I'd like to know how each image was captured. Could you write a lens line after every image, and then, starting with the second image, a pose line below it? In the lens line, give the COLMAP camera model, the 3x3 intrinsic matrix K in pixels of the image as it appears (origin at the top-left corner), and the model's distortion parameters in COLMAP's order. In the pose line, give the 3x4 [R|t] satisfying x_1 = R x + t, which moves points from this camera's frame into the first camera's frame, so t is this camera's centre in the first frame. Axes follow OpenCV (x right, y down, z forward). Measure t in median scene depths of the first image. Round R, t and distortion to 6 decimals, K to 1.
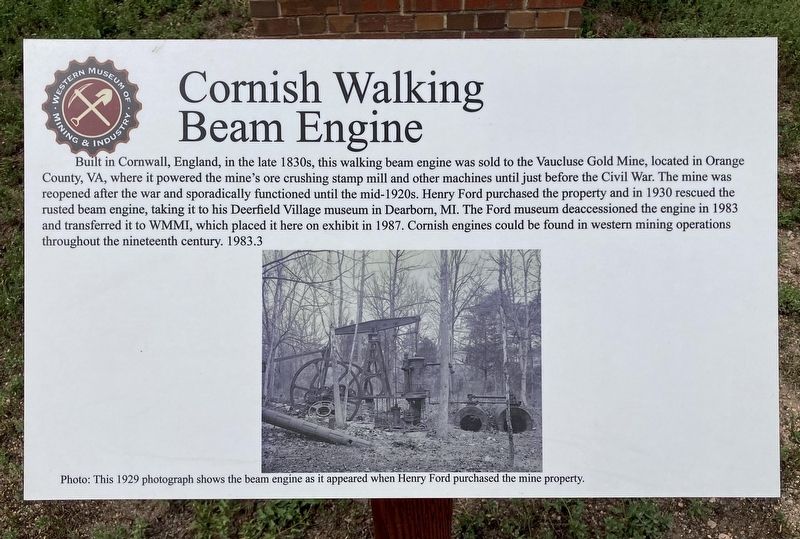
lens RADIAL K [[646.7, 0, 400.7], [0, 646.7, 269.5], [0, 0, 1]] dist [-0.014010, -0.000552]
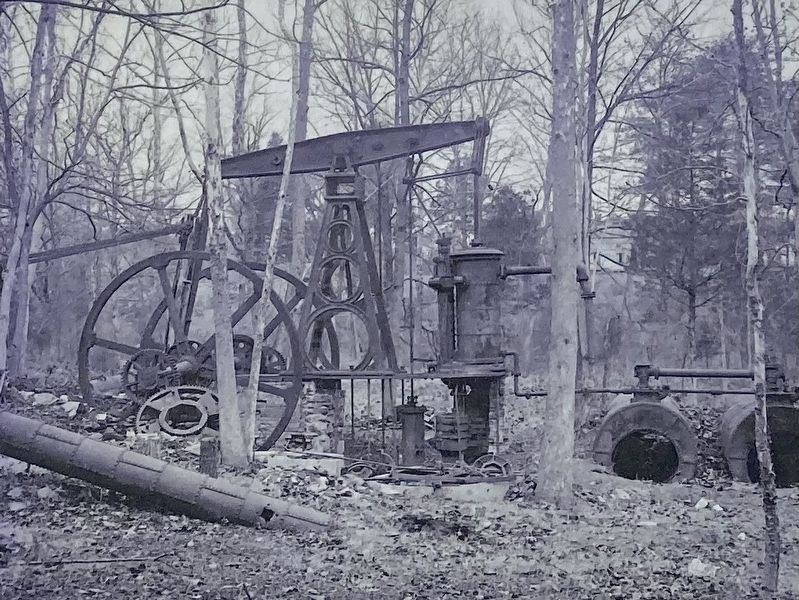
lens RADIAL K [[811.3, 0, 398.8], [0, 811.3, 300.1], [0, 0, 1]] dist [-0.007355, 0.000000]
pose [[0.999717, 0.004853, 0.023286, -0.023071], [-0.004566, 0.999913, -0.012362, 0.165926], [-0.023344, 0.012252, 0.999652, 0.599391]]
